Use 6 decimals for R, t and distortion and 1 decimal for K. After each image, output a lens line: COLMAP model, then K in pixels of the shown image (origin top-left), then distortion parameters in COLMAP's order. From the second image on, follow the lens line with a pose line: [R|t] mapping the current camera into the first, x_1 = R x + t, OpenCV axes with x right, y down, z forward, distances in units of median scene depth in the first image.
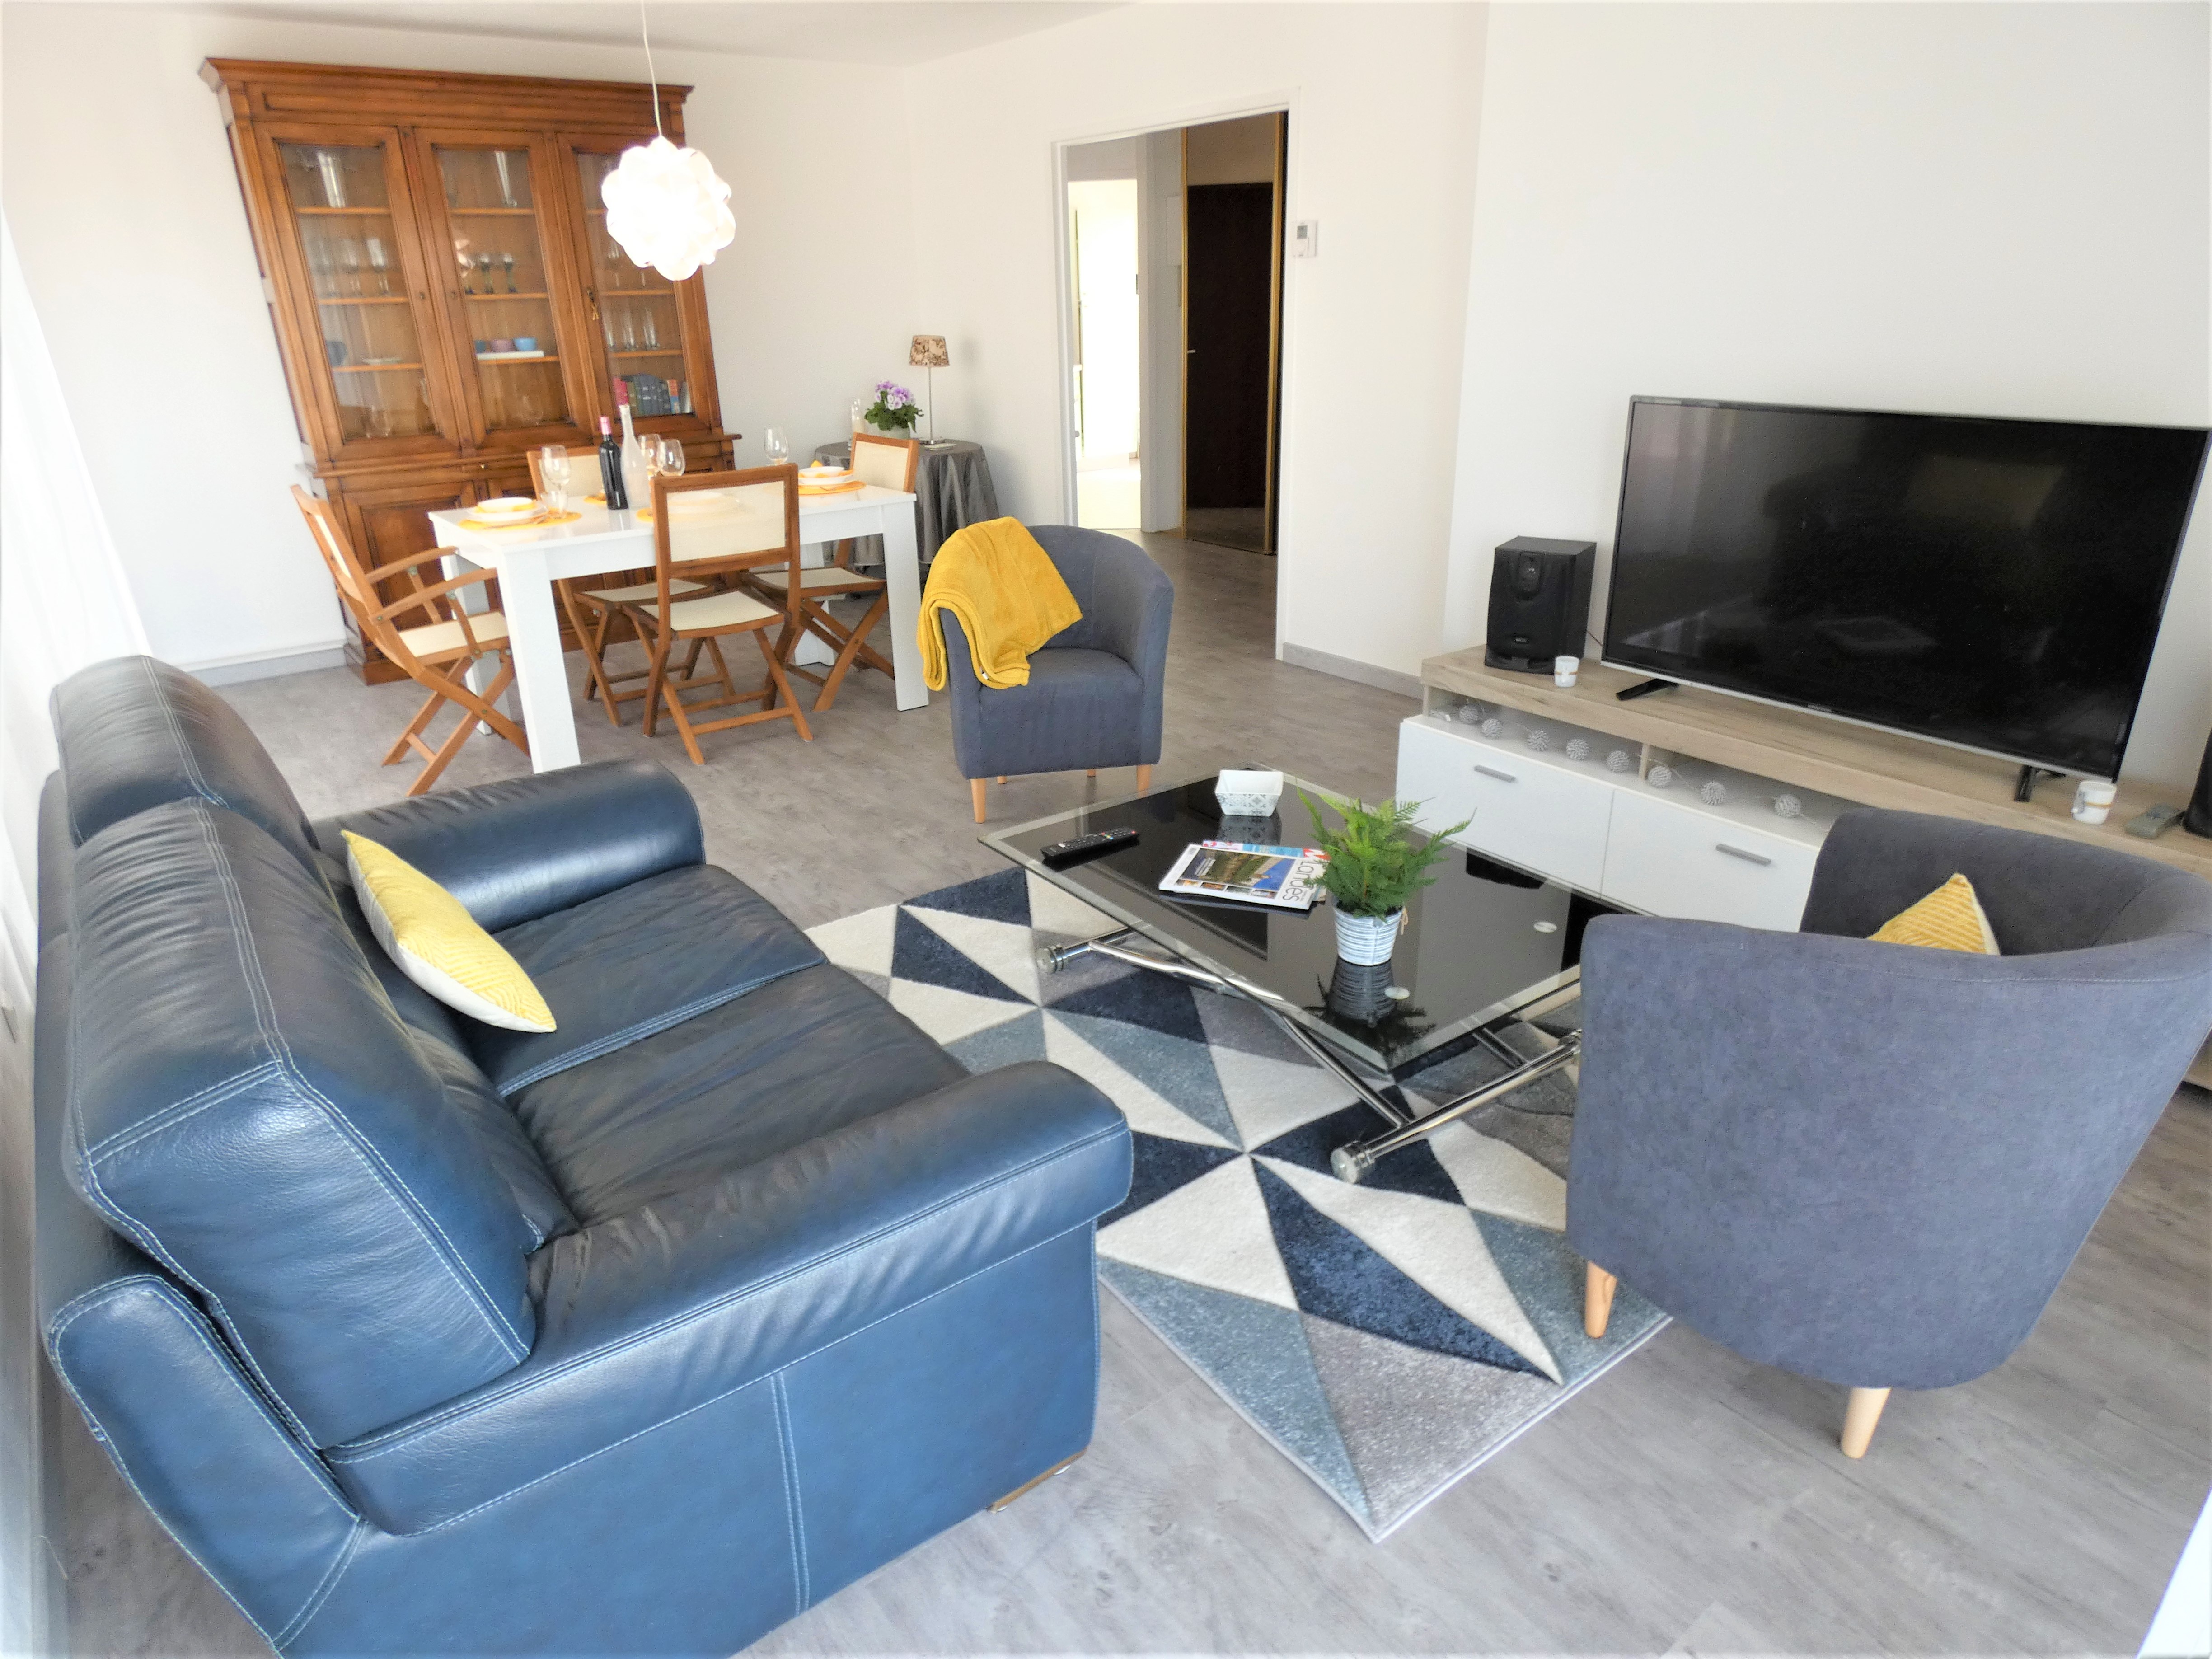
lens RADIAL K [[1331.7, 0, 1095.8], [0, 1331.7, 825.3], [0, 0, 1]] dist [-0.007003, 0.000238]
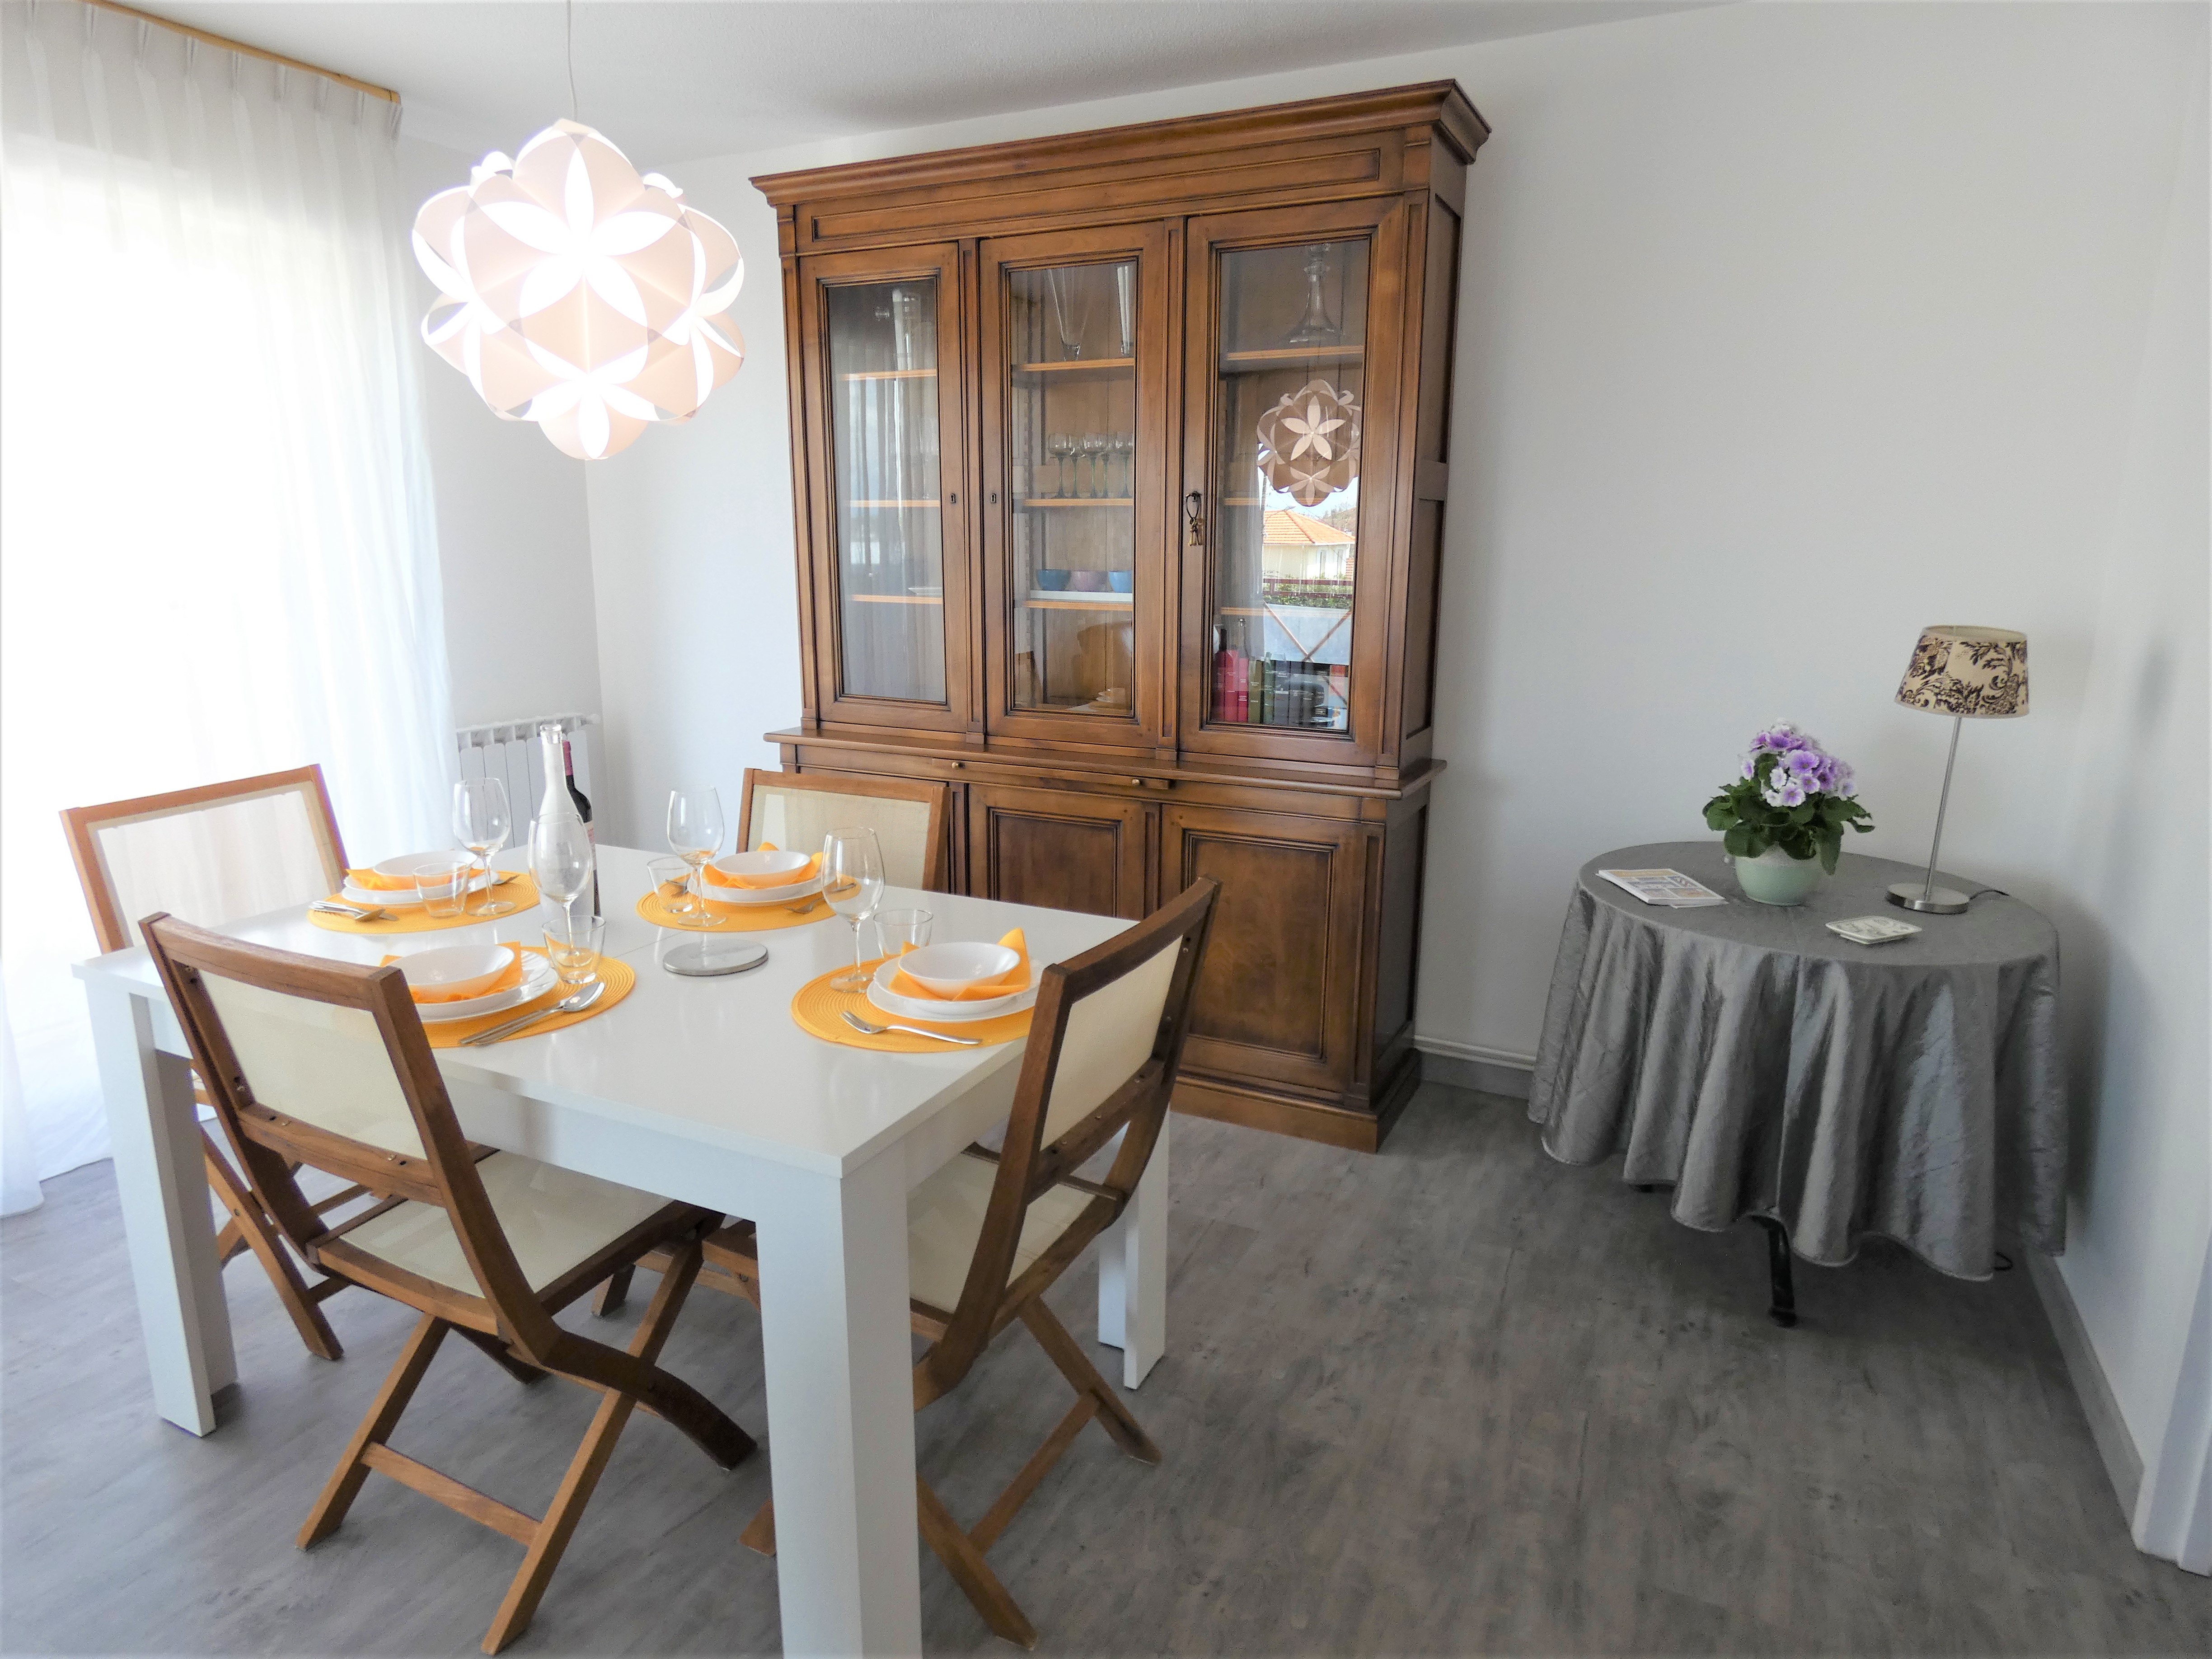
lens RADIAL K [[1331.7, 0, 1095.3], [0, 1331.7, 820.9], [0, 0, 1]] dist [-0.007003, 0.000238]
pose [[0.450593, 0.220482, -0.865075, 0.111249], [-0.349833, 0.935130, 0.056119, -0.319573], [0.821330, 0.277344, 0.498494, 0.796055]]
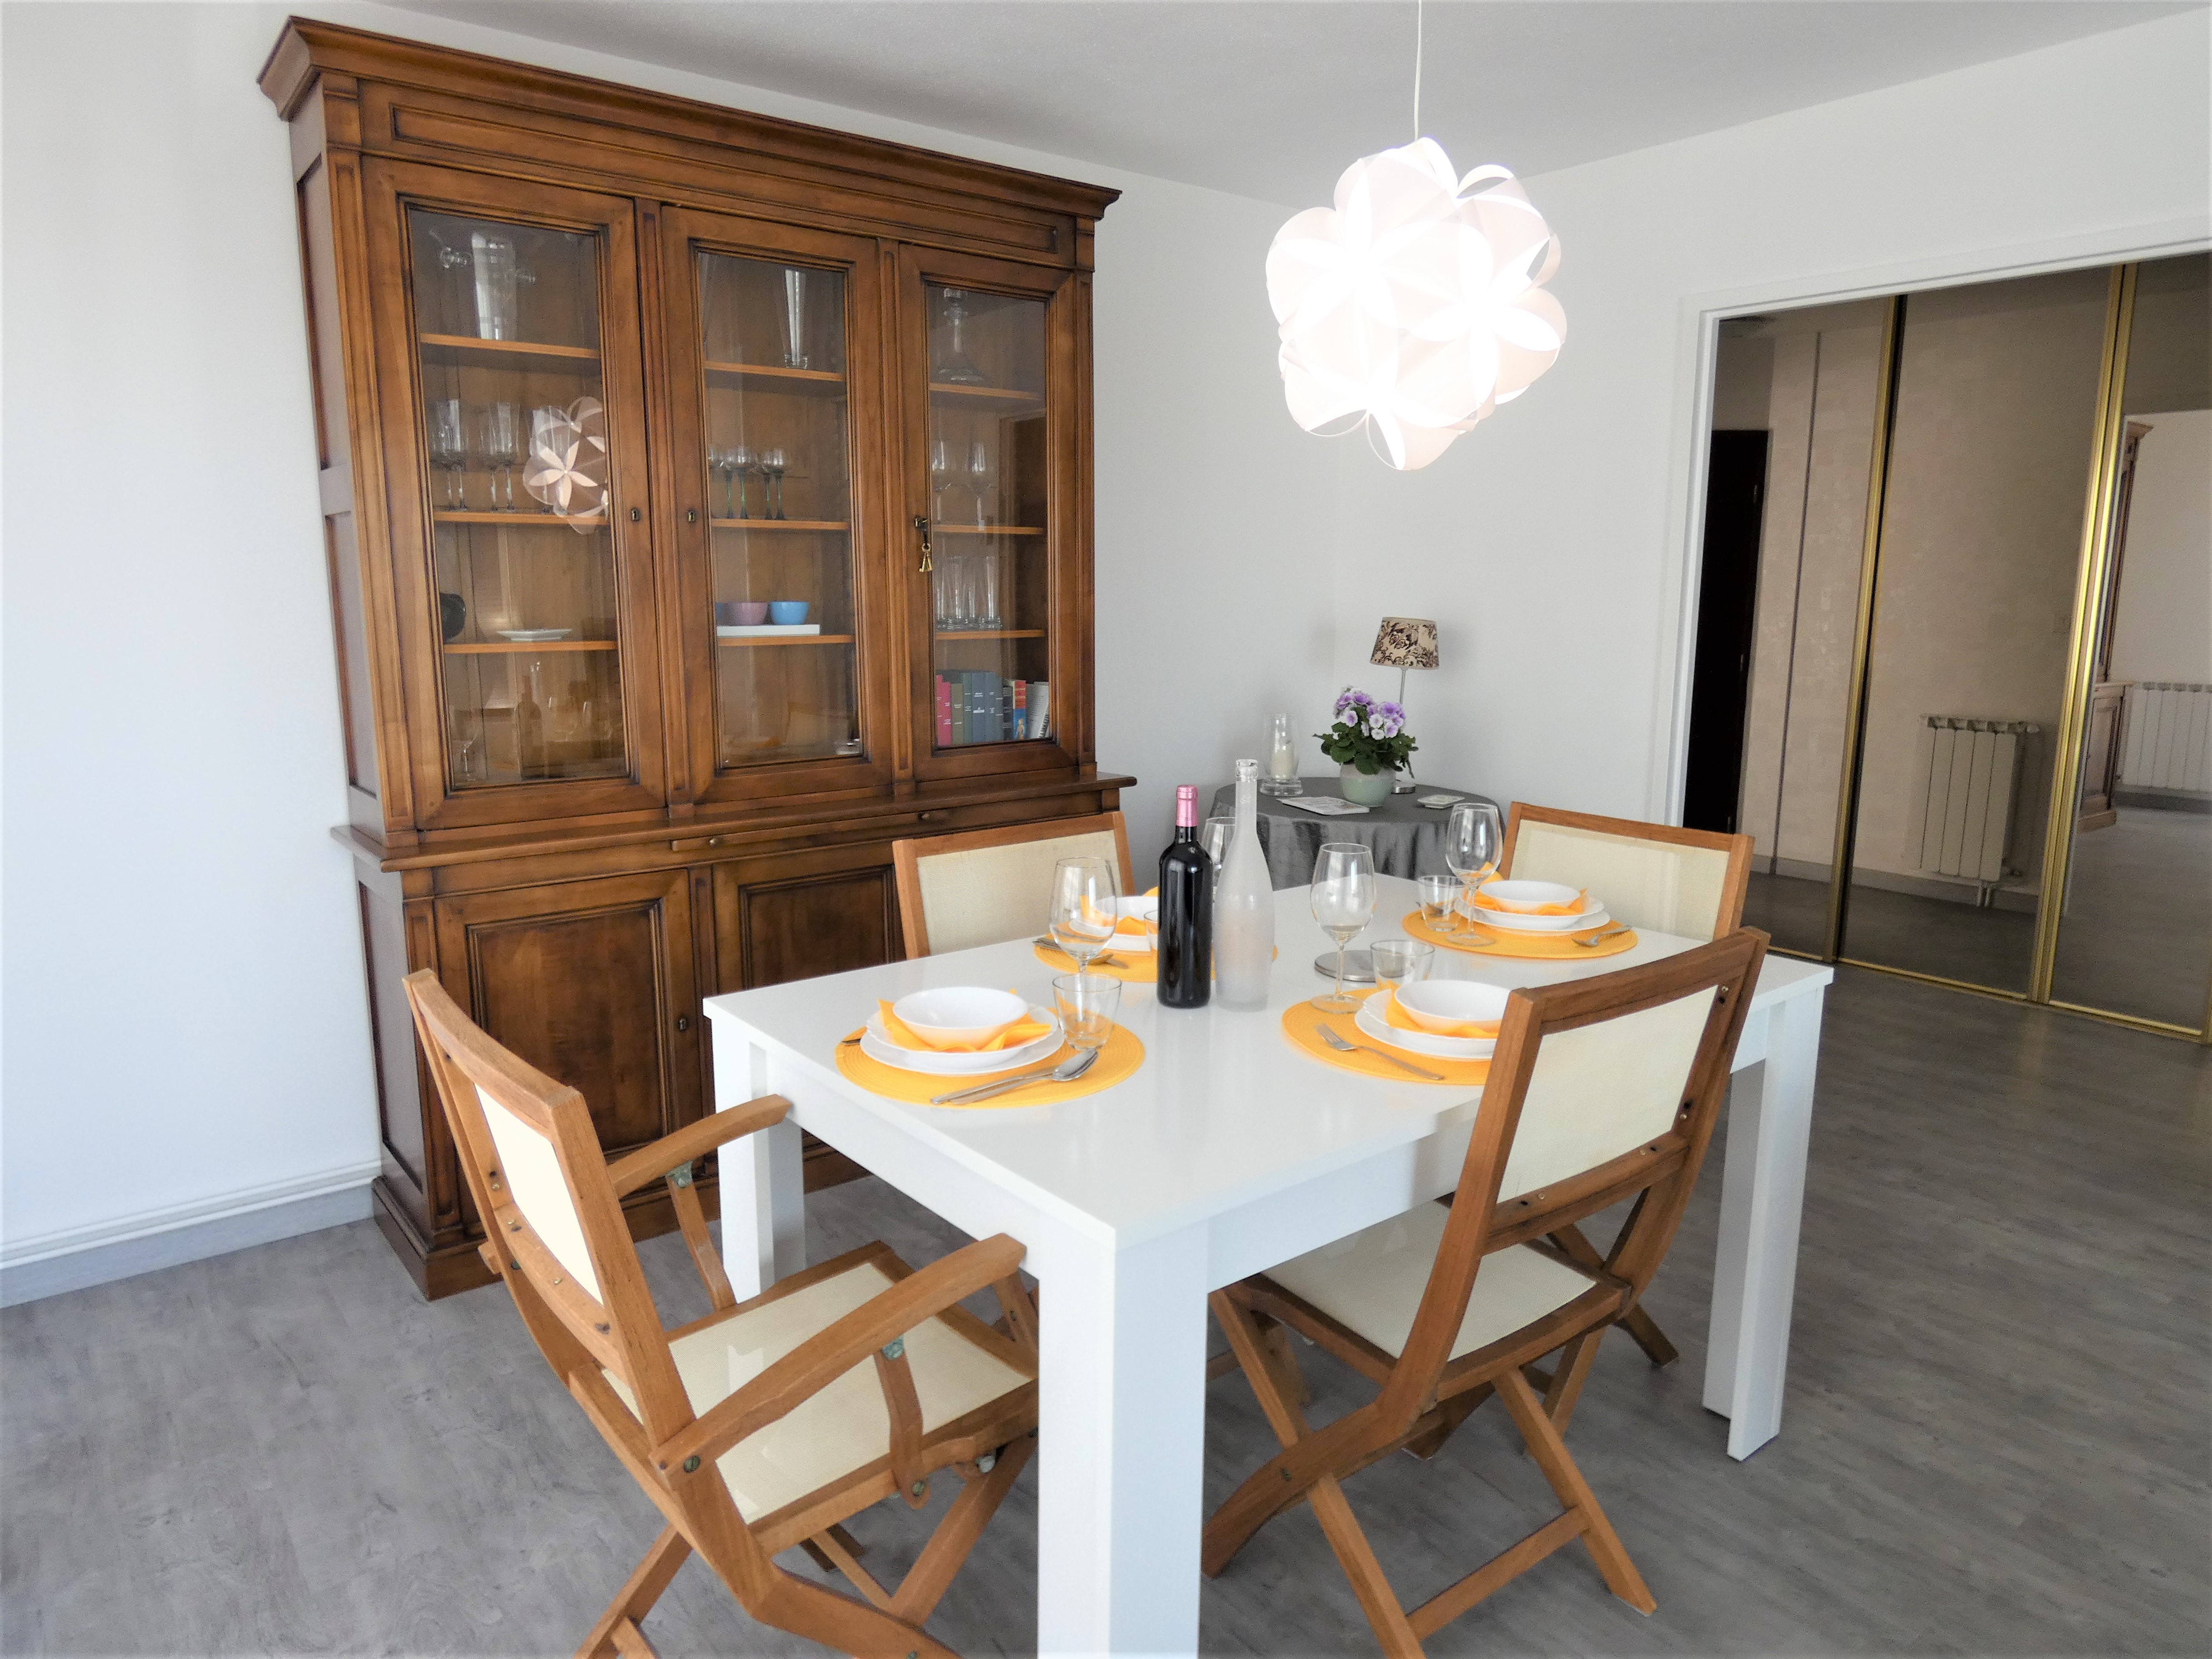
lens RADIAL K [[1420.7, 0, 1104.3], [0, 1420.7, 829.6], [0, 0, 1]] dist [-0.018317, 0.001182]
pose [[0.999191, 0.022234, 0.033521, -0.350773], [-0.014755, 0.977850, -0.208787, -0.174721], [-0.037421, 0.208123, 0.977387, 0.500554]]
